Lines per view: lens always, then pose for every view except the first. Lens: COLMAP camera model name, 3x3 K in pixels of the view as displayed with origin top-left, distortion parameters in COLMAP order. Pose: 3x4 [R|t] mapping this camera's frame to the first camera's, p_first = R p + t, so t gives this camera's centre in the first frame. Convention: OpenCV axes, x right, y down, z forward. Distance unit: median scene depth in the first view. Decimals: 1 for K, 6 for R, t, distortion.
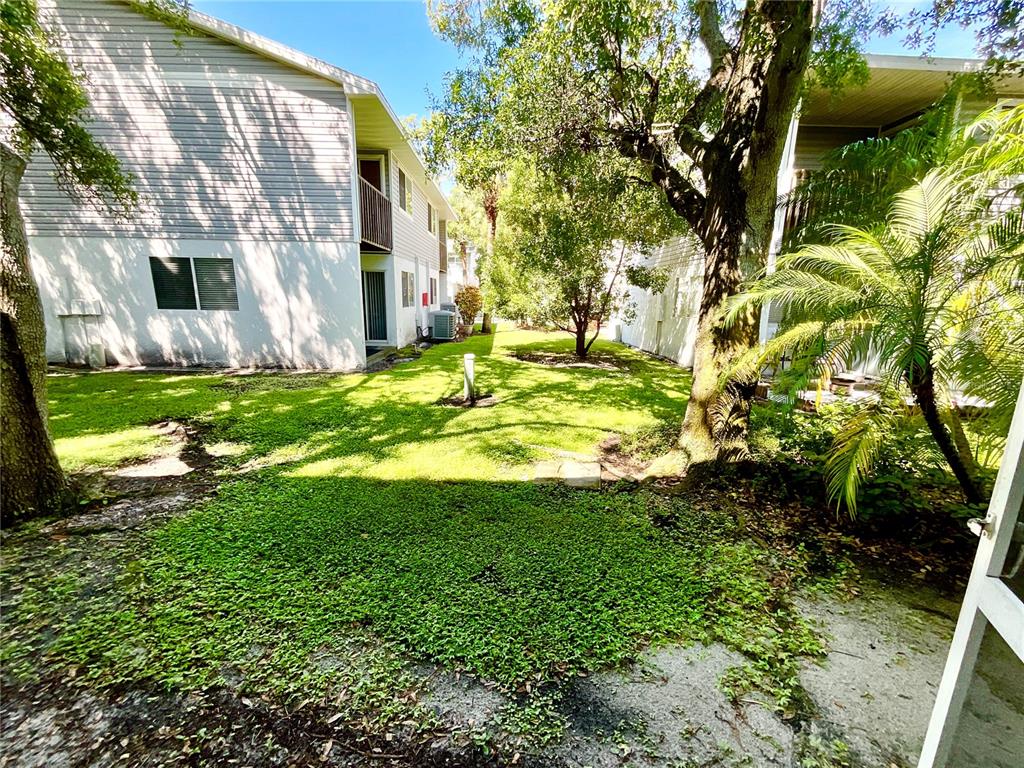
lens RADIAL K [[416.3, 0, 516.4], [0, 416.3, 388.3], [0, 0, 1]] dist [0.002092, -0.001746]
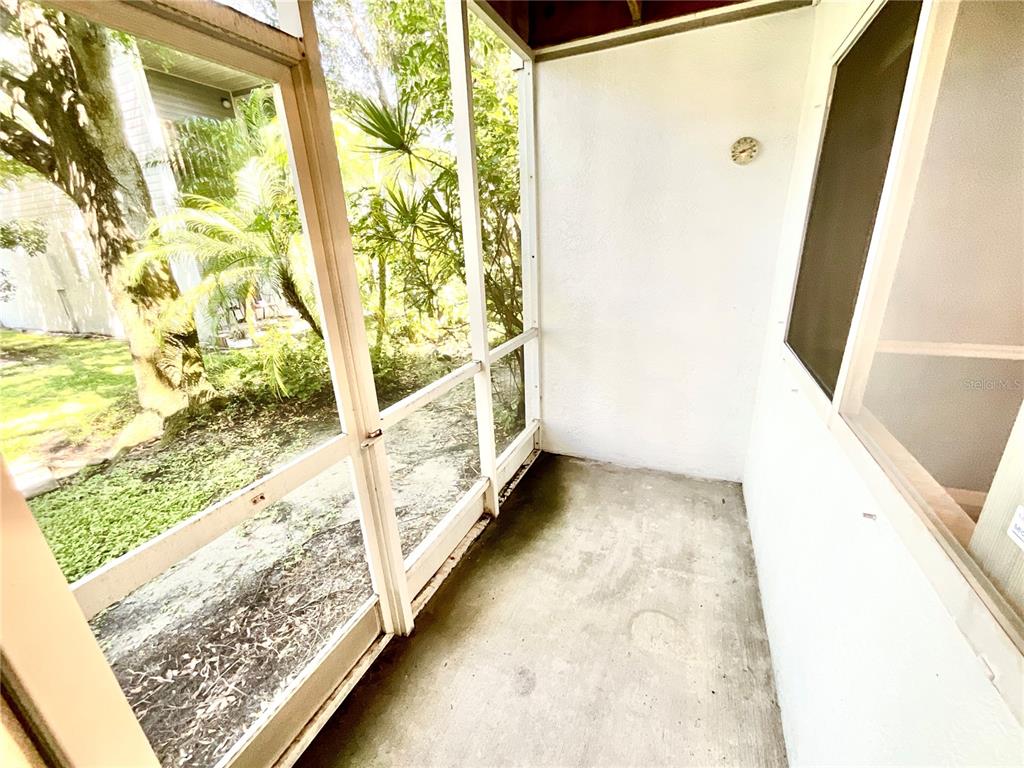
lens RADIAL K [[416.3, 0, 516.4], [0, 416.3, 387.2], [0, 0, 1]] dist [0.002092, -0.001746]
pose [[0.411424, -0.332754, 0.848531, -0.076974], [0.239238, 0.937758, 0.251746, 0.053992], [-0.879486, 0.099427, 0.465423, -0.275631]]
